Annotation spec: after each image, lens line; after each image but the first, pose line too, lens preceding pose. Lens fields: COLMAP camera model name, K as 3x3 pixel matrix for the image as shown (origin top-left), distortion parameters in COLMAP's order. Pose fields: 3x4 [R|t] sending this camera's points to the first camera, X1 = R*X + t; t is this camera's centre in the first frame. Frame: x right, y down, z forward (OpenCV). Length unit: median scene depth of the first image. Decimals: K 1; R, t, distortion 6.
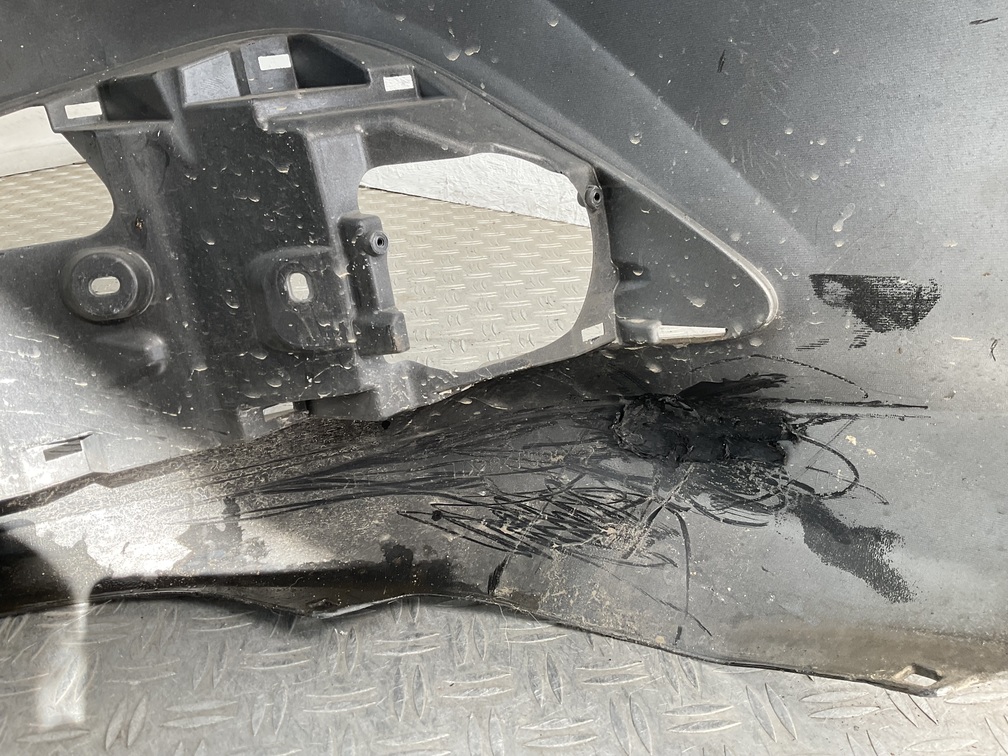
lens RADIAL K [[831.0, 0, 502.8], [0, 831.0, 376.2], [0, 0, 1]] dist [0.119935, -0.247439]
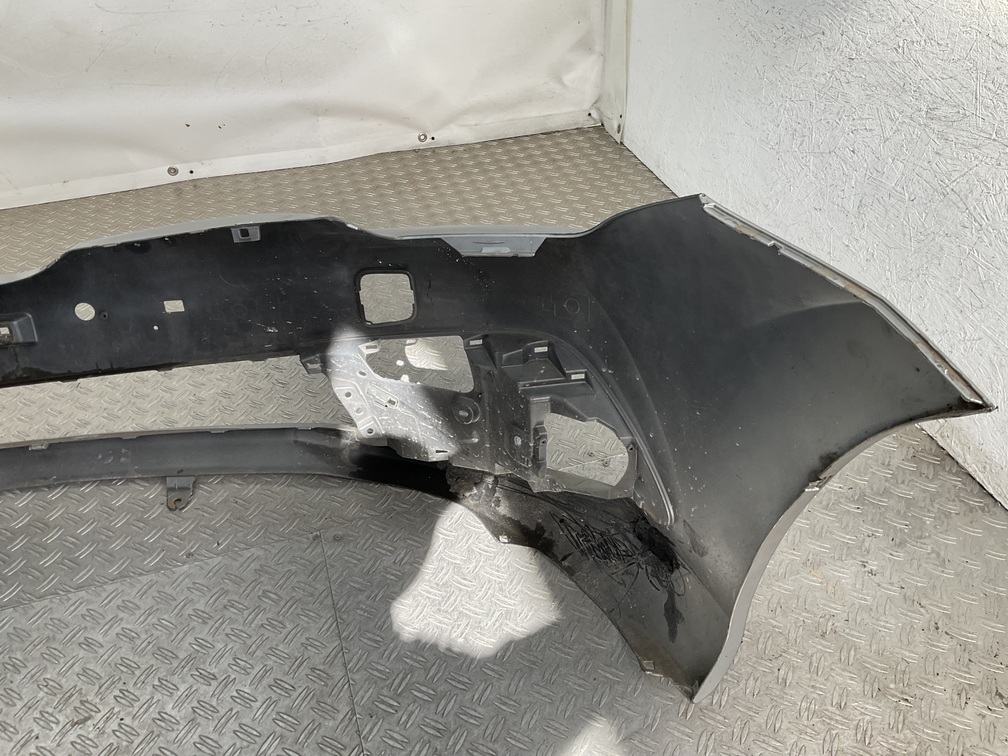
lens RADIAL K [[831.0, 0, 502.8], [0, 831.0, 376.2], [0, 0, 1]] dist [0.119935, -0.247439]
pose [[0.830523, 0.361198, -0.423990, 0.729530], [-0.246350, 0.920932, 0.301986, -1.014664], [0.499543, -0.146356, 0.853836, -1.228099]]
